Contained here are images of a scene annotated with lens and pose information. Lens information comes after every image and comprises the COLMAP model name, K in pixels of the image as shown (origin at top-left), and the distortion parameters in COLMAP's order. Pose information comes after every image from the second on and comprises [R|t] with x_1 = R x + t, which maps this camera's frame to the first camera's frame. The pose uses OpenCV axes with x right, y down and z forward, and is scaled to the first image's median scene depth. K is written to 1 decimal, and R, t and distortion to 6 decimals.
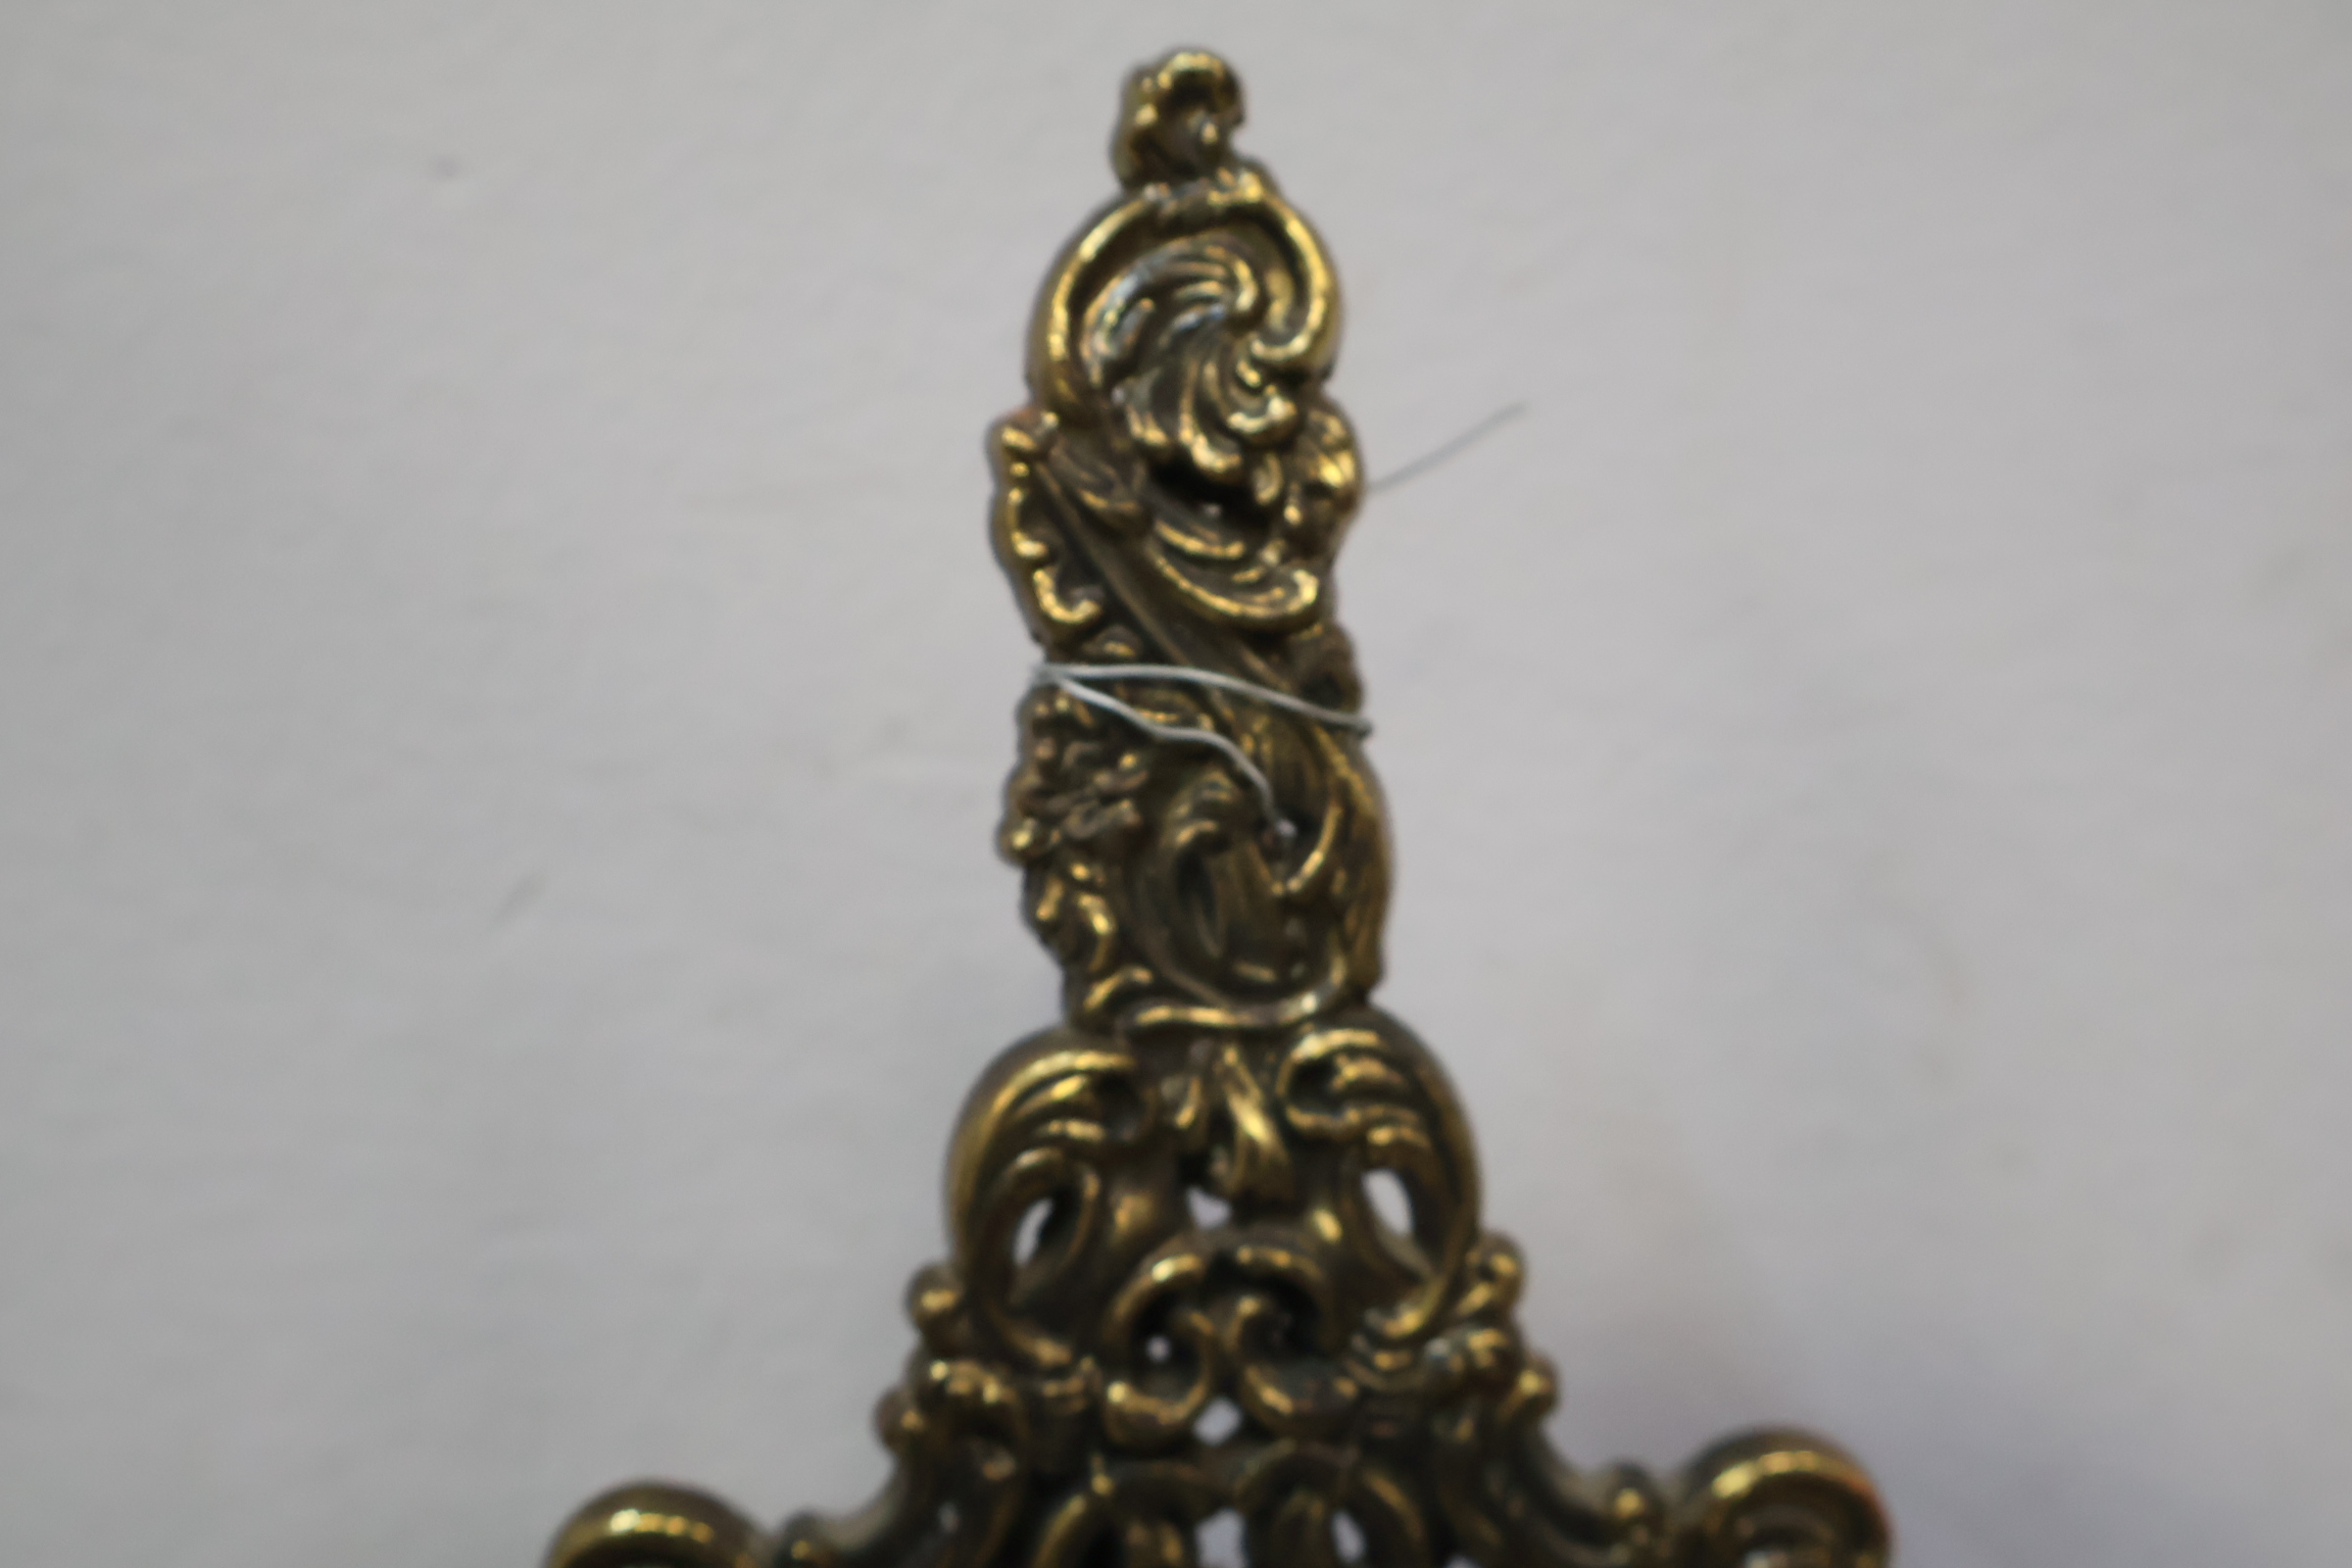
lens RADIAL K [[2632.6, 0, 1158.7], [0, 2632.6, 768.5], [0, 0, 1]] dist [0.006564, 0.000000]
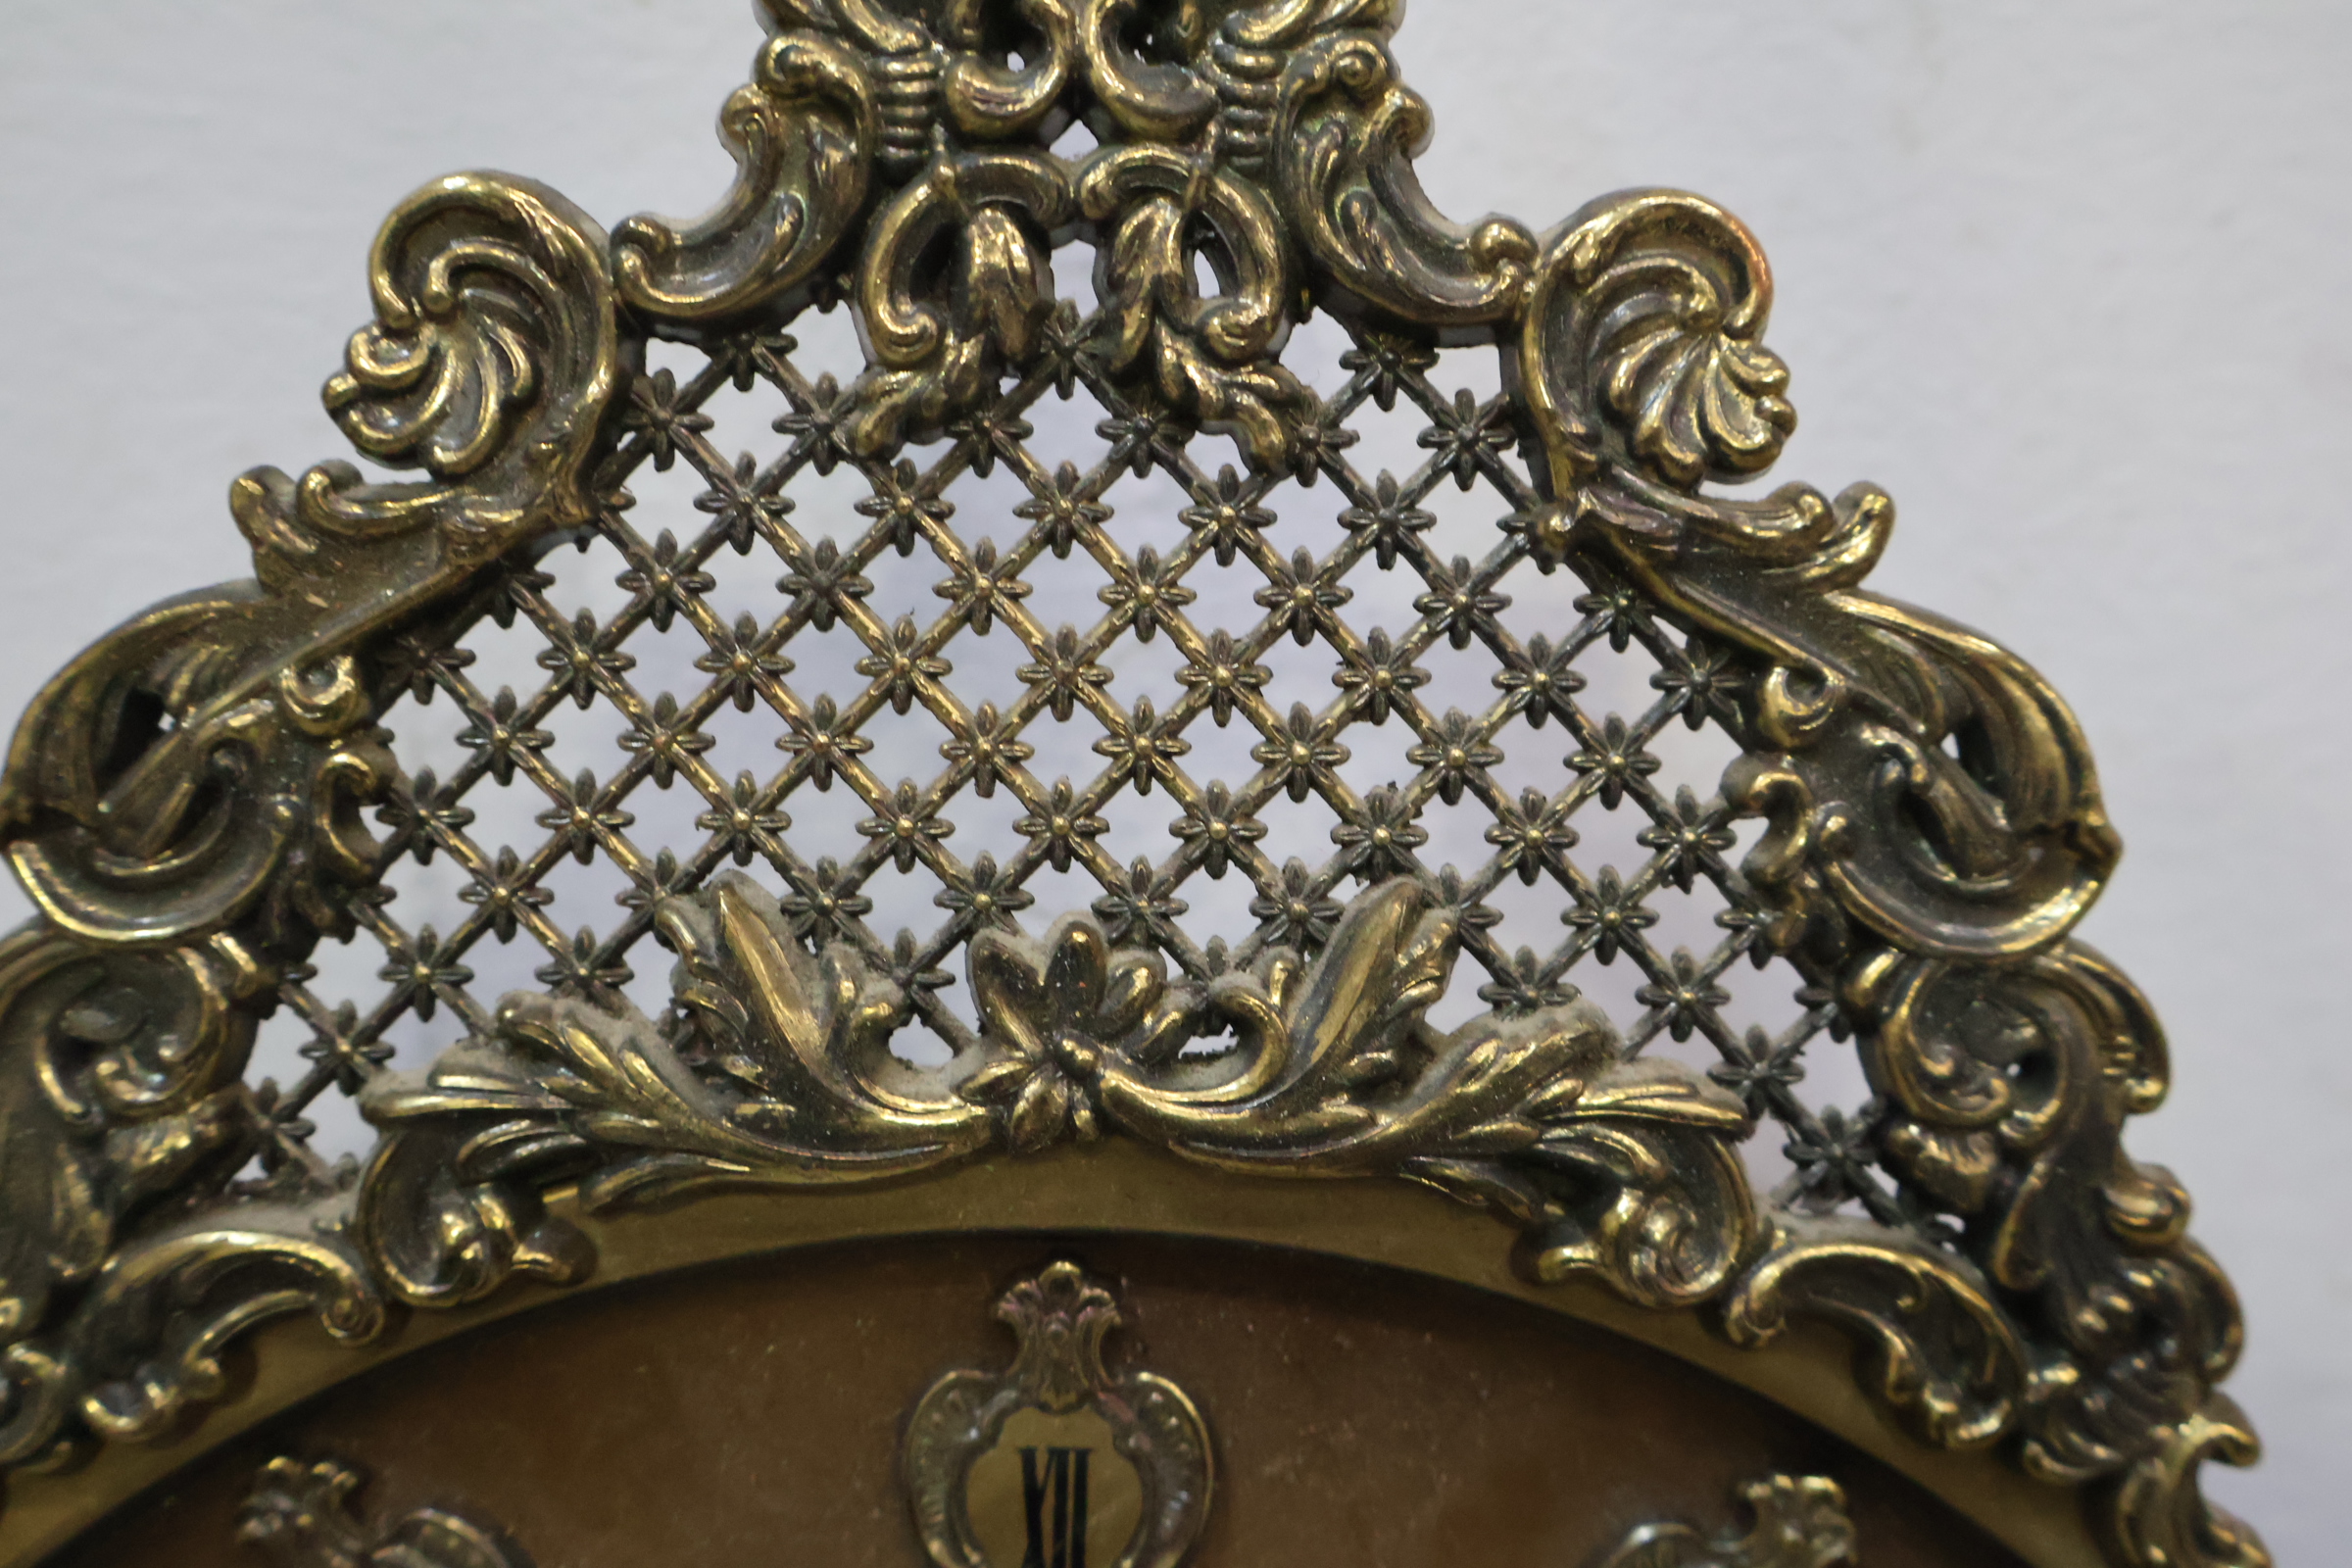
lens RADIAL K [[2632.6, 0, 1187.1], [0, 2632.6, 794.3], [0, 0, 1]] dist [0.006564, 0.000000]
pose [[0.998611, 0.040790, -0.033340, 0.107938], [-0.038839, 0.997607, 0.057199, 0.438264], [0.035593, -0.055825, 0.997806, 0.026838]]
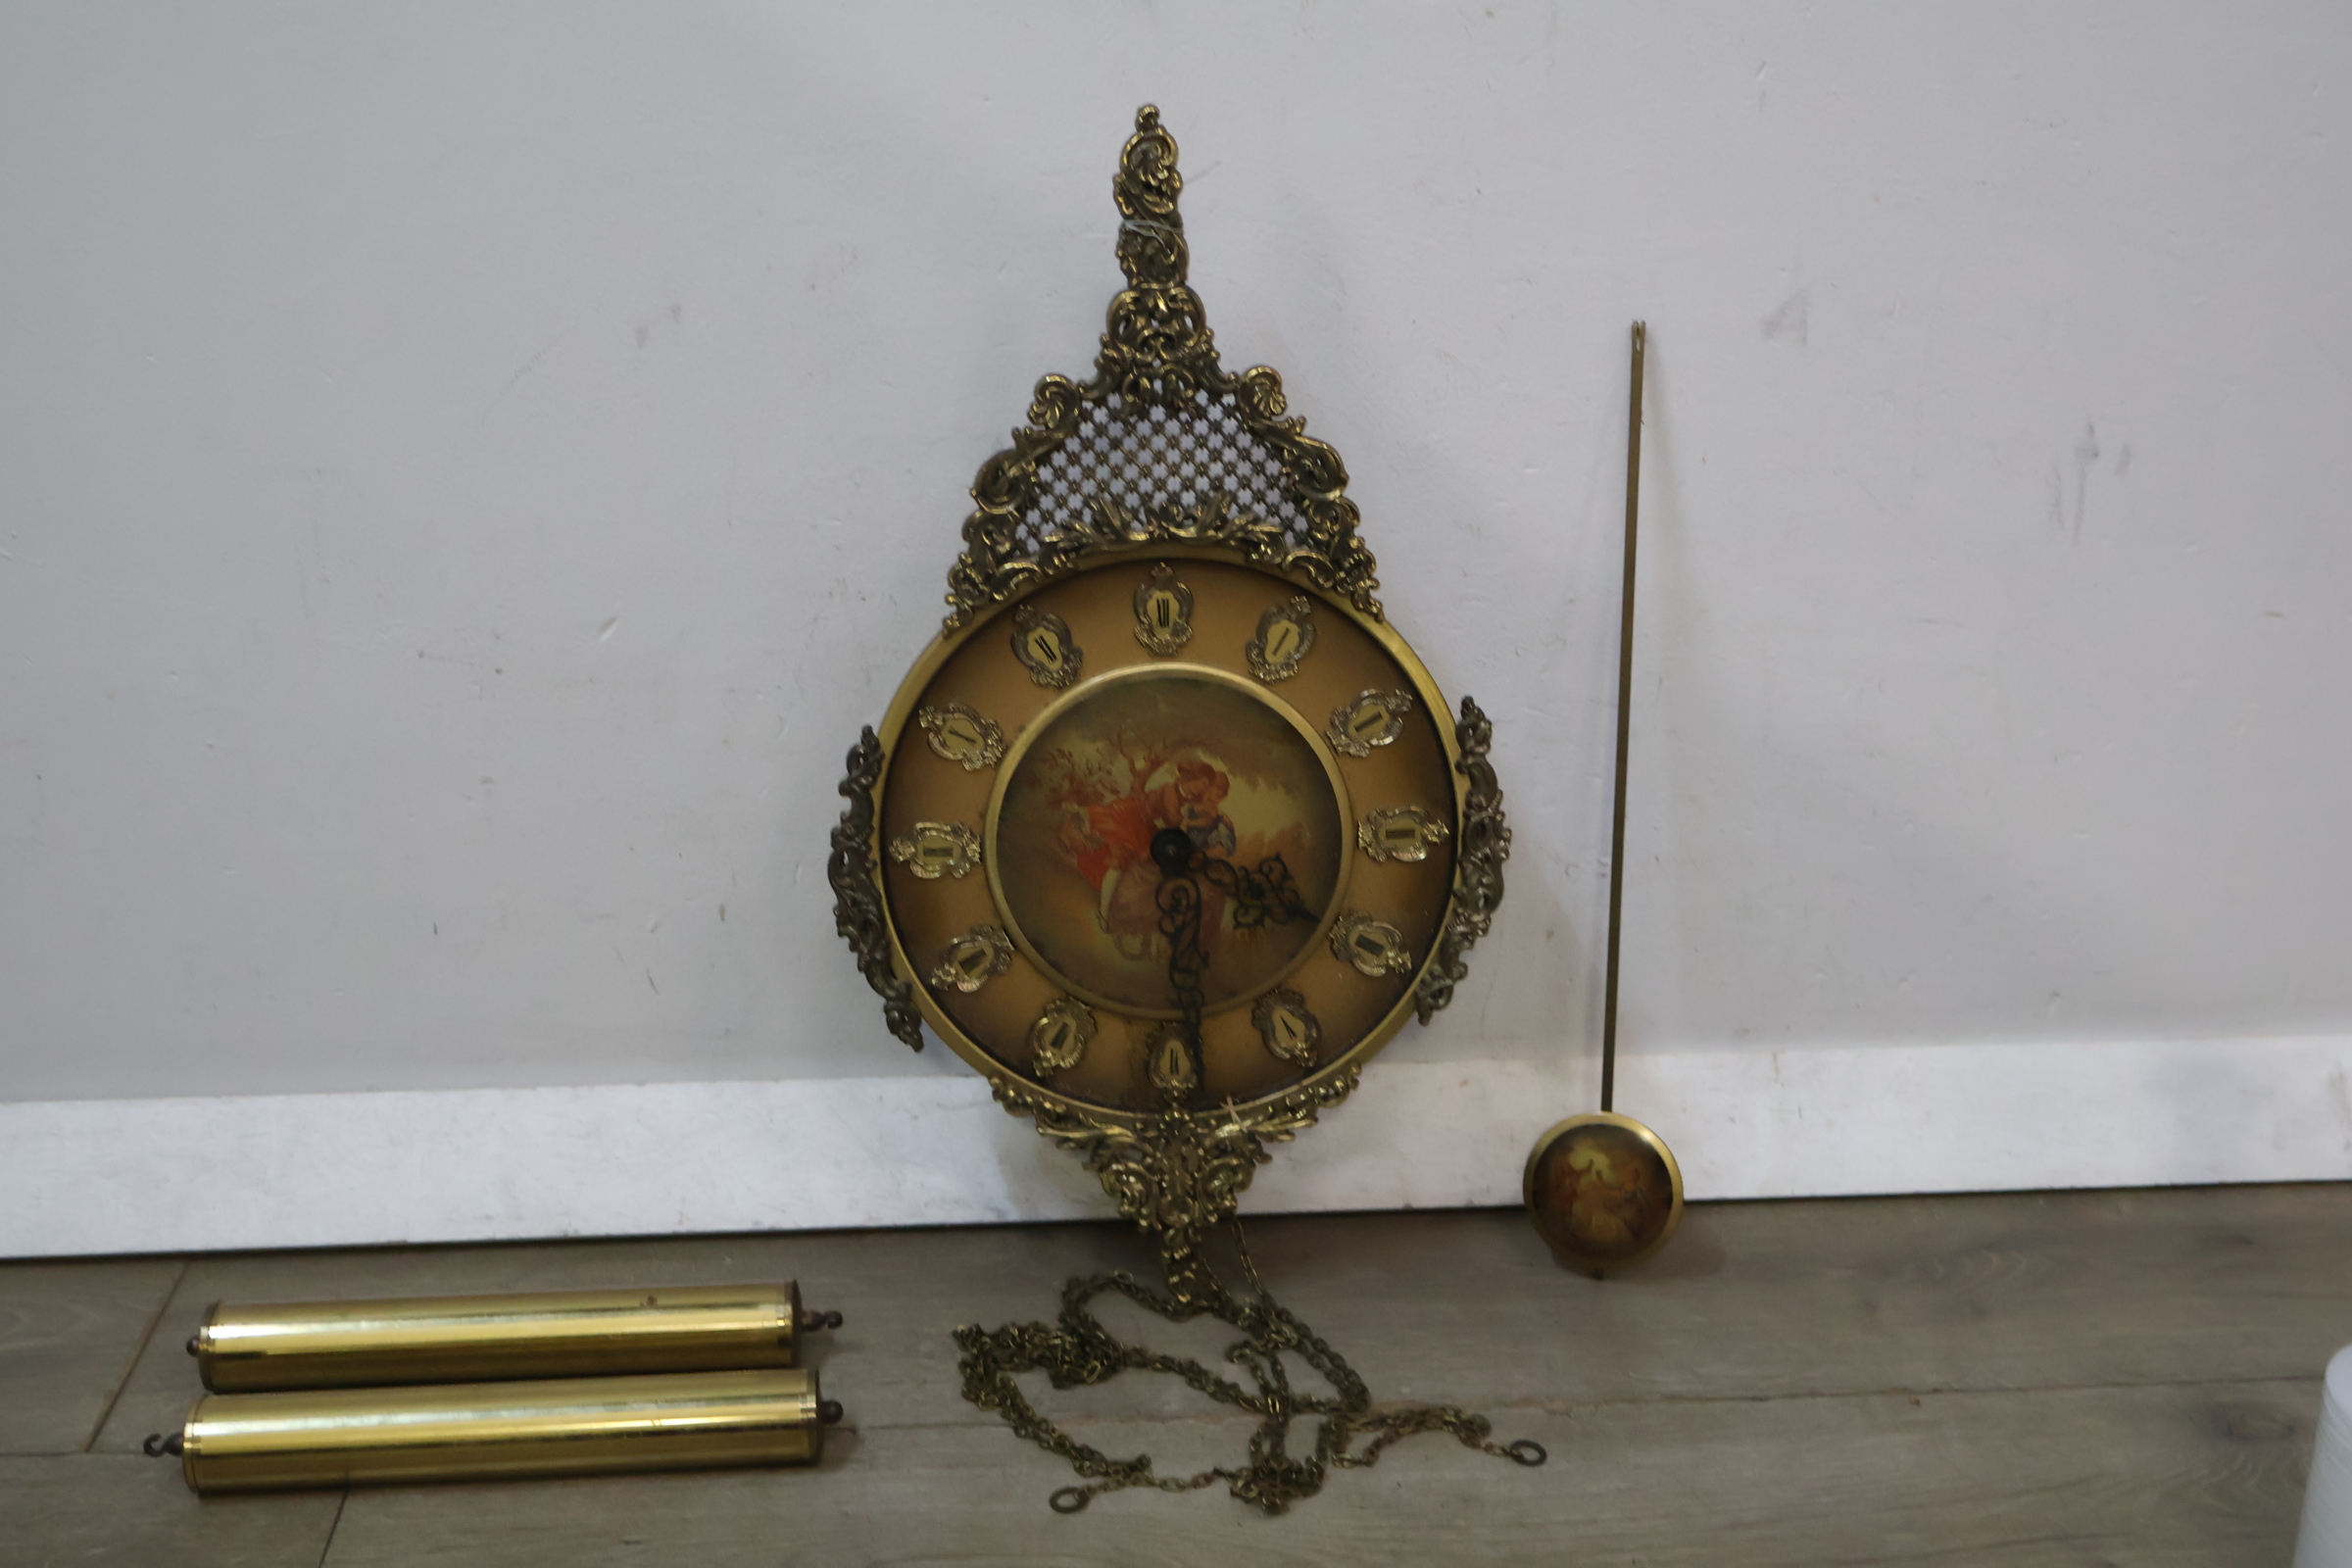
lens RADIAL K [[2632.6, 0, 1171.0], [0, 2632.6, 799.1], [0, 0, 1]] dist [0.006564, 0.000000]
pose [[0.999783, -0.001181, -0.020788, 0.166703], [0.006093, 0.971281, 0.237858, -0.172872], [0.019910, -0.237933, 0.971078, -4.577358]]
